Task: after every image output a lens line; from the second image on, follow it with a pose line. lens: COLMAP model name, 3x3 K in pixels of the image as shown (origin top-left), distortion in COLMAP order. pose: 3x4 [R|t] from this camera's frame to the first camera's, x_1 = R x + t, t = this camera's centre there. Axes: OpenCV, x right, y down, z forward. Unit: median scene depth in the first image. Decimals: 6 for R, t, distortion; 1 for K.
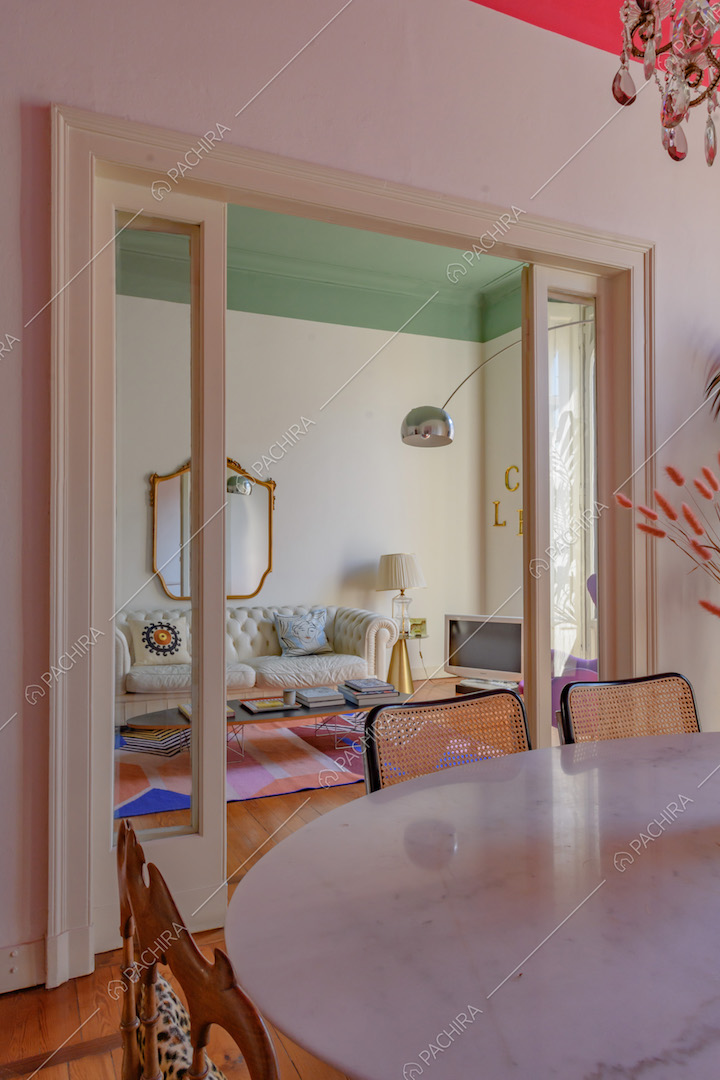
lens RADIAL K [[745.8, 0, 361.0], [0, 745.8, 541.2], [0, 0, 1]] dist [-0.000448, -0.000247]
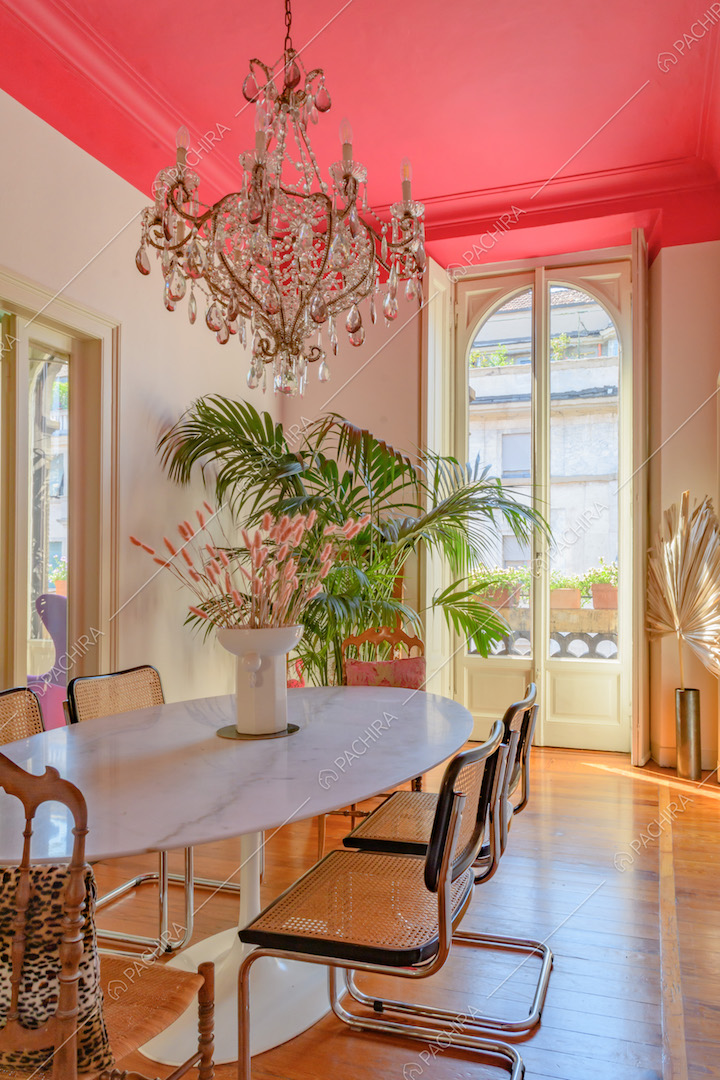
lens RADIAL K [[745.8, 0, 361.0], [0, 745.8, 541.2], [0, 0, 1]] dist [-0.000448, -0.000247]
pose [[0.733445, 0.033249, 0.678935, -0.223982], [-0.013361, 0.999315, -0.034504, -0.006554], [-0.679617, 0.016235, 0.733387, -0.262351]]
